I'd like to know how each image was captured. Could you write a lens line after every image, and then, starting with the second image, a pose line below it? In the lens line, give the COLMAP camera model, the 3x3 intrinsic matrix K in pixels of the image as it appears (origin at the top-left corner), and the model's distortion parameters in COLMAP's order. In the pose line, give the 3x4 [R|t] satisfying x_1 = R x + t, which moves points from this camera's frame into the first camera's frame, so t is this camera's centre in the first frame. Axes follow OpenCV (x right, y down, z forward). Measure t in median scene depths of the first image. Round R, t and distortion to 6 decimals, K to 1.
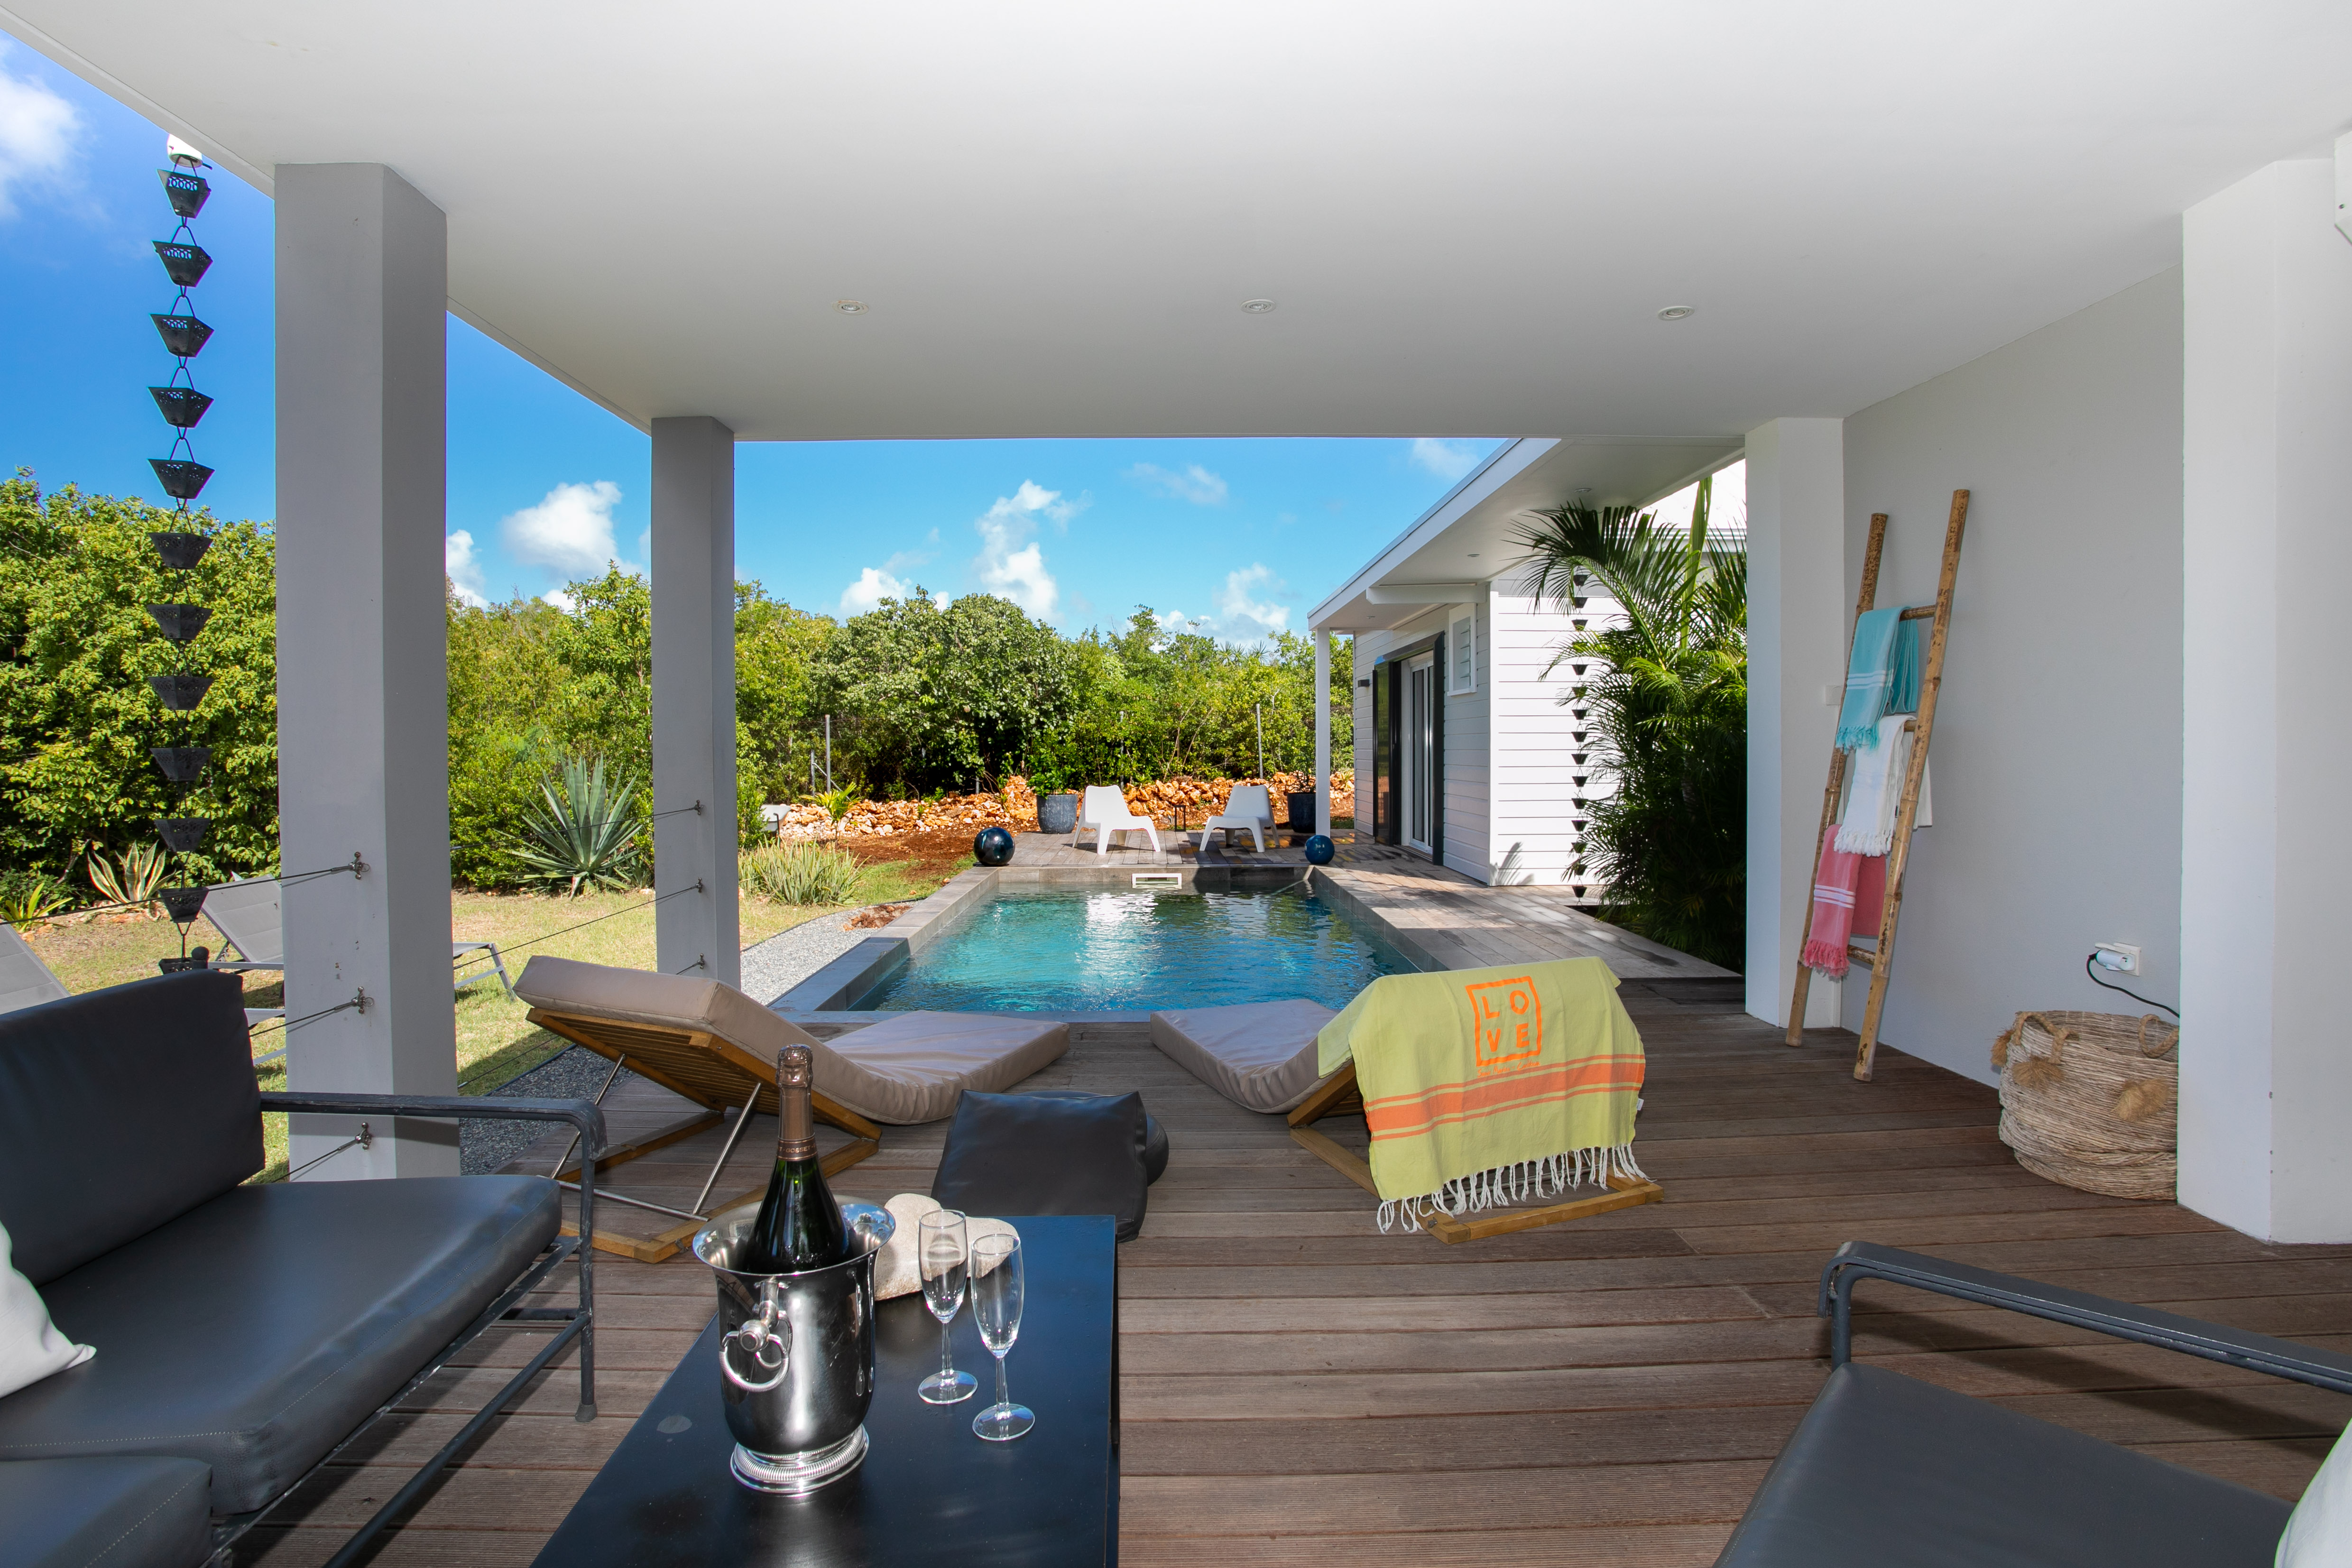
lens RADIAL K [[1128.9, 0, 1176.0], [0, 1128.9, 784.0], [0, 0, 1]] dist [-0.015306, -0.000095]
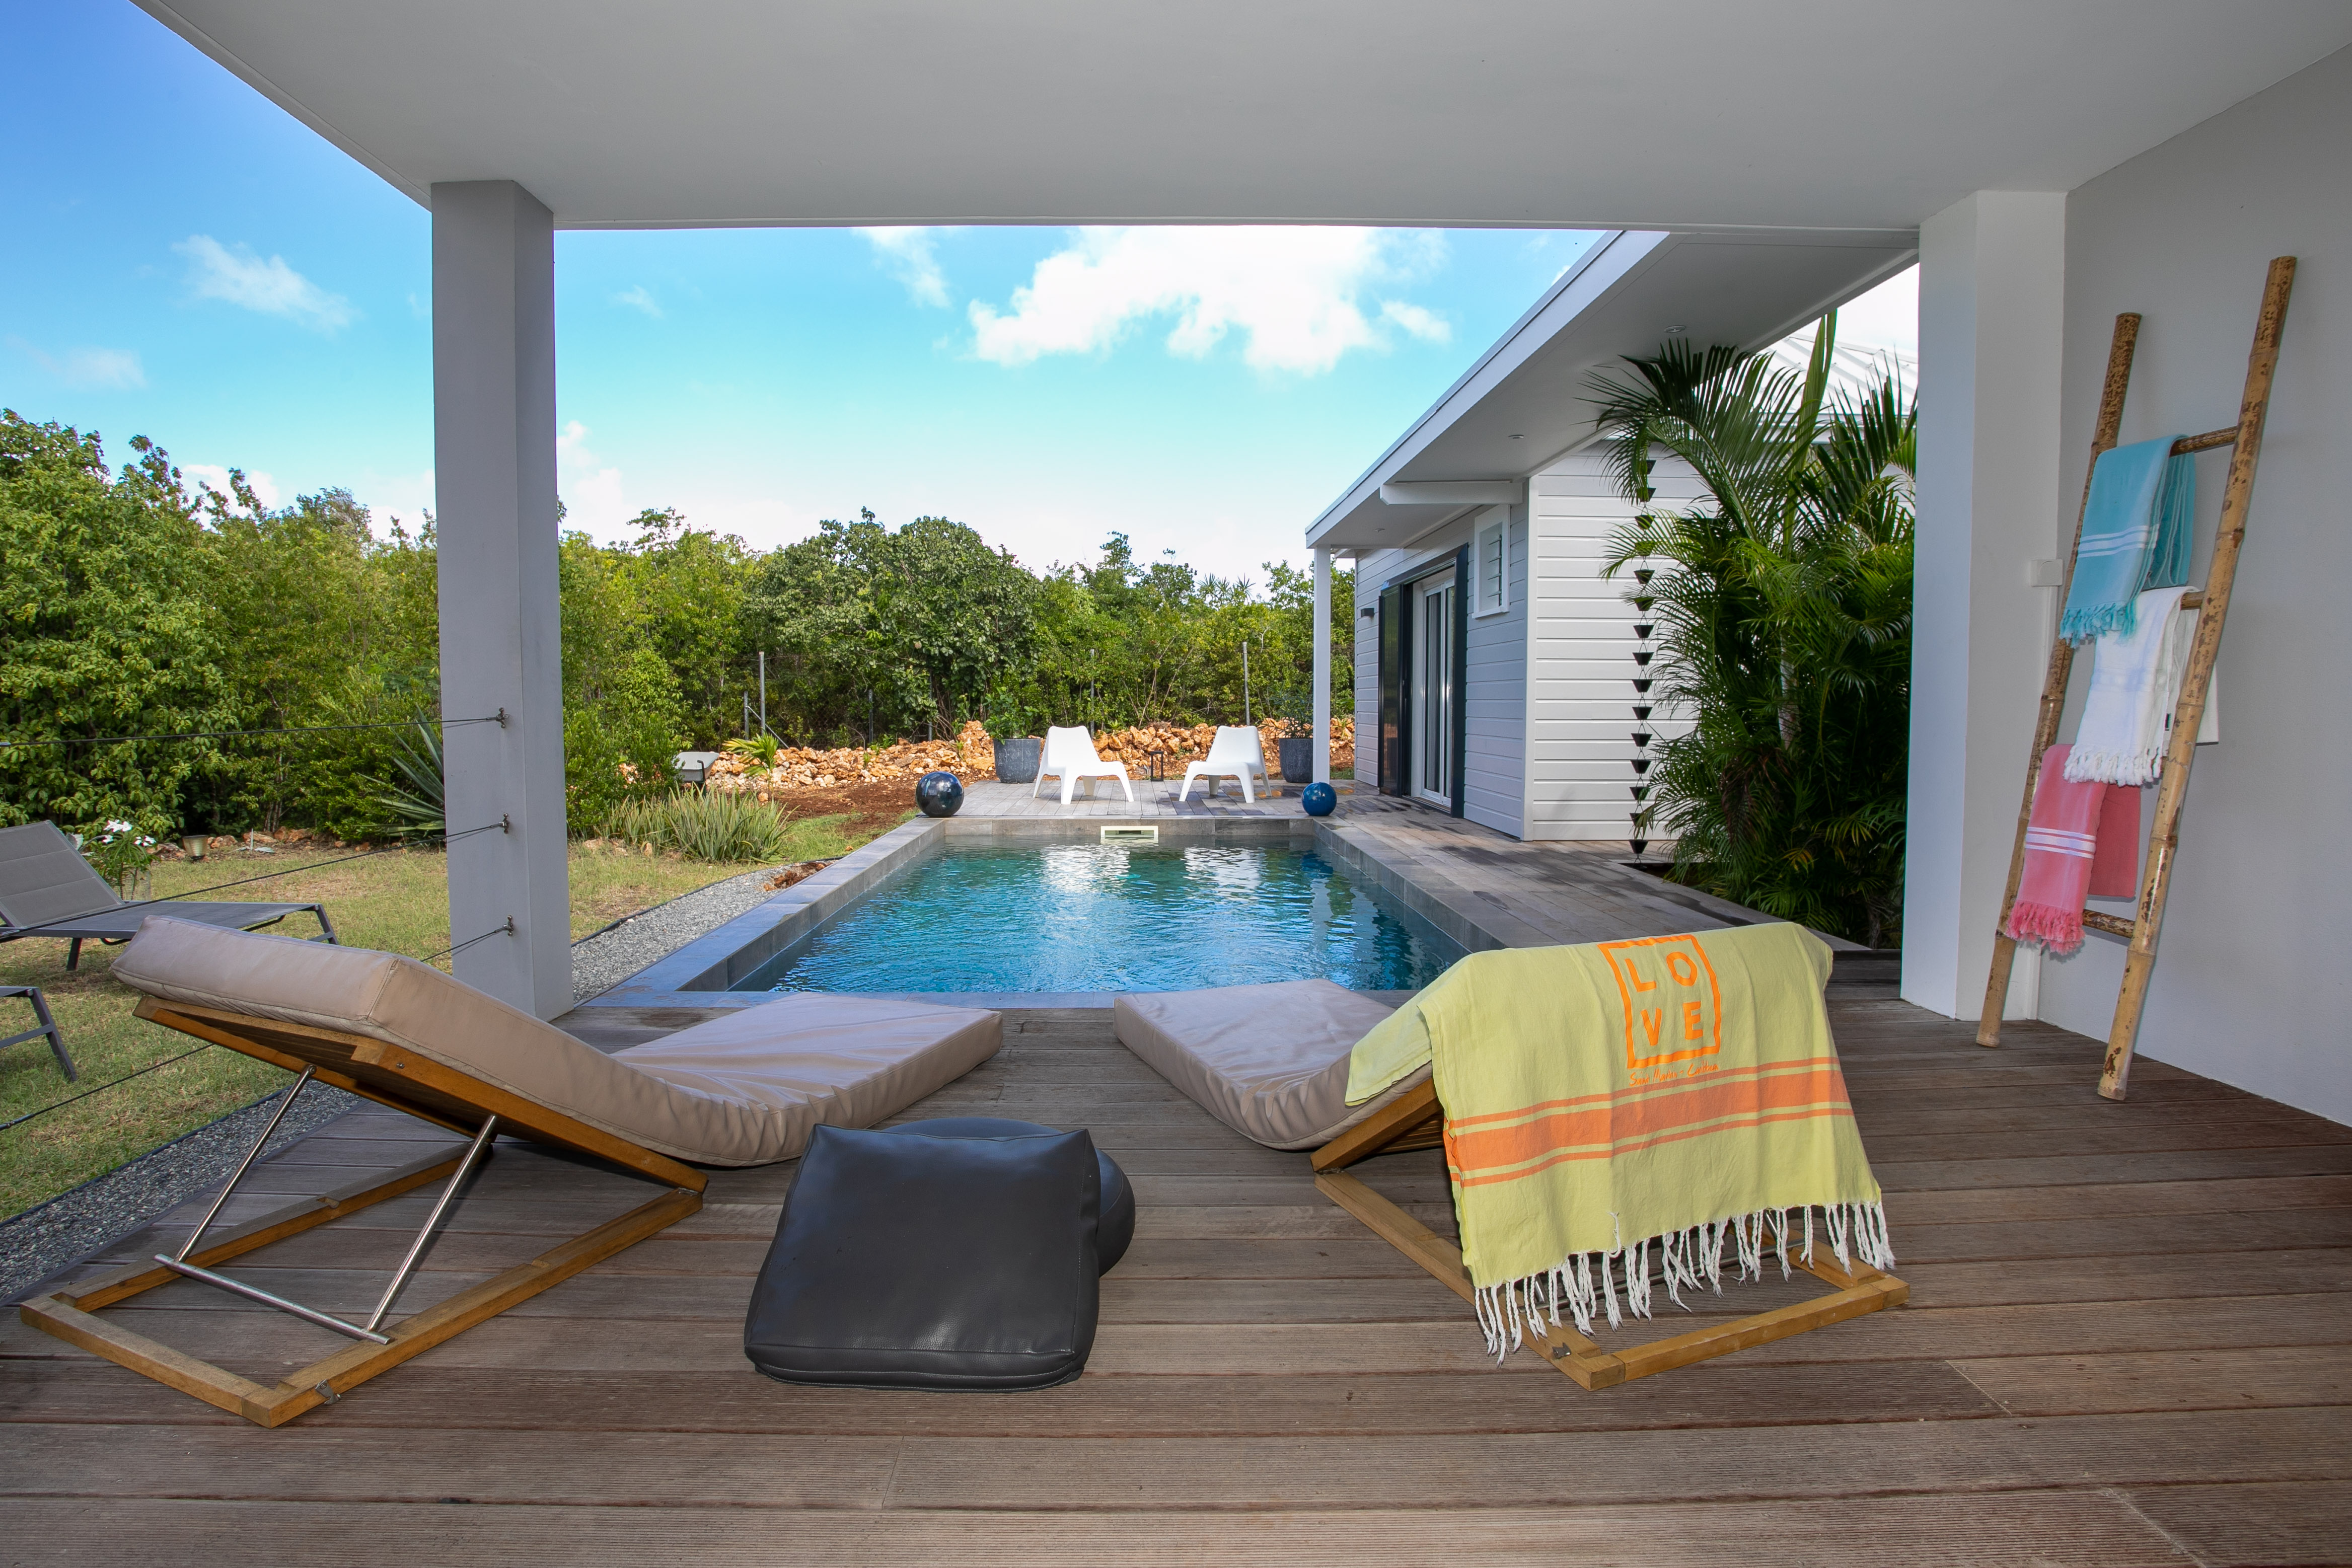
lens RADIAL K [[1159.7, 0, 1176.0], [0, 1159.7, 784.0], [0, 0, 1]] dist [0.000836, 0.000196]
pose [[0.999788, 0.005988, 0.019705, 0.000921], [-0.006616, 0.999467, 0.031958, 0.021245], [-0.019503, -0.032082, 0.999295, 0.132537]]
